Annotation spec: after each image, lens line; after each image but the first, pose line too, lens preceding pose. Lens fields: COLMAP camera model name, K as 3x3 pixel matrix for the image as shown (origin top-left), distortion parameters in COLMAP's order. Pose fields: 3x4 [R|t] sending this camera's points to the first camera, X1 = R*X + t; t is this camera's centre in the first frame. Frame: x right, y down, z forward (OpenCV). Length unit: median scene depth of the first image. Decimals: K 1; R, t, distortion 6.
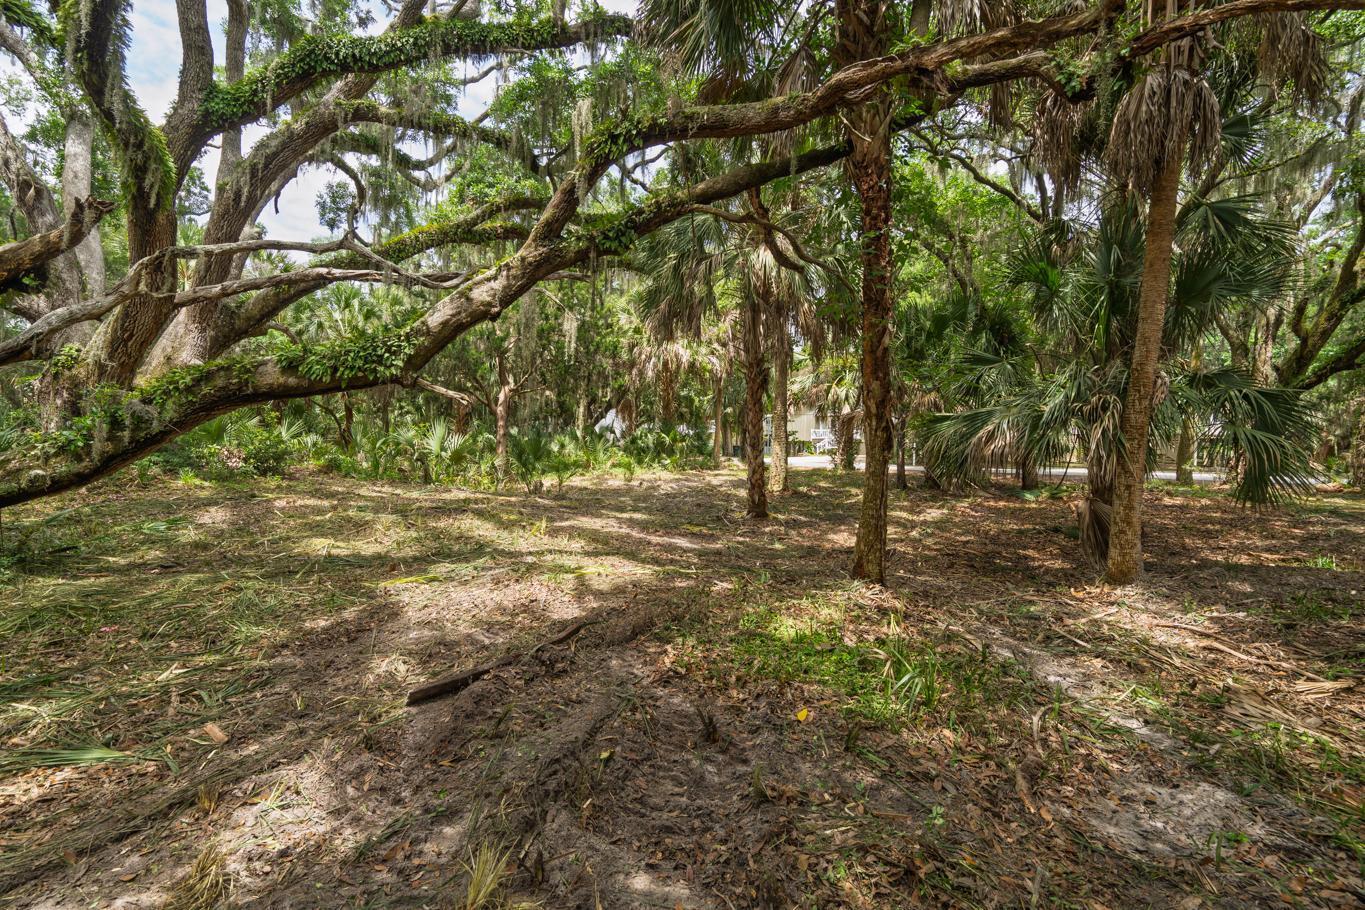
lens RADIAL K [[625.0, 0, 676.5], [0, 625.0, 447.1], [0, 0, 1]] dist [-0.016993, 0.007605]
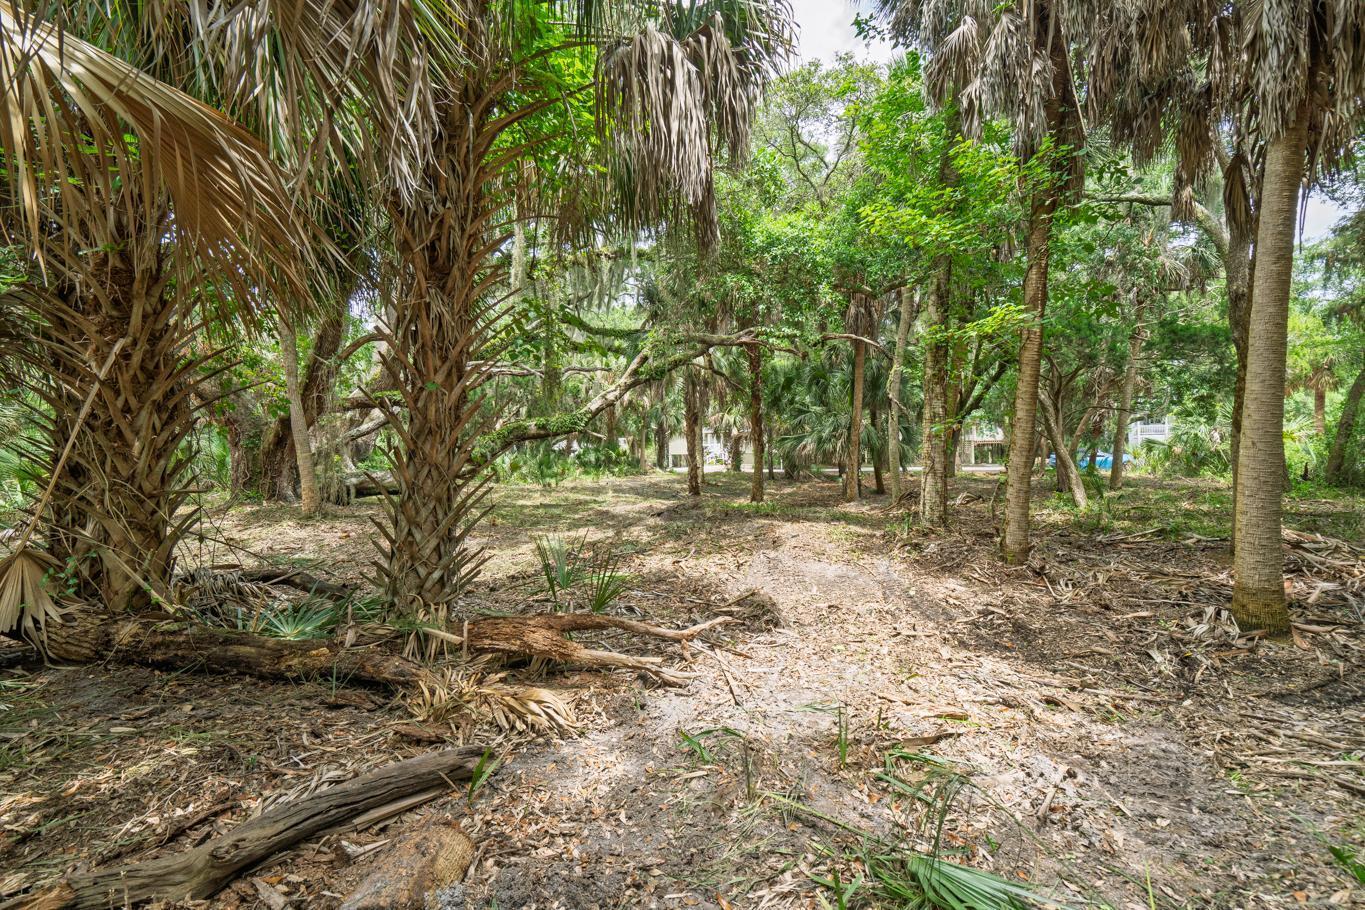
lens RADIAL K [[609.3, 0, 682.5], [0, 609.3, 455.0], [0, 0, 1]] dist [-0.001917, -0.000338]
pose [[0.980933, -0.025036, 0.192728, -0.153626], [0.027931, 0.999534, -0.012319, 0.012121], [-0.192330, 0.017467, 0.981175, -0.469736]]
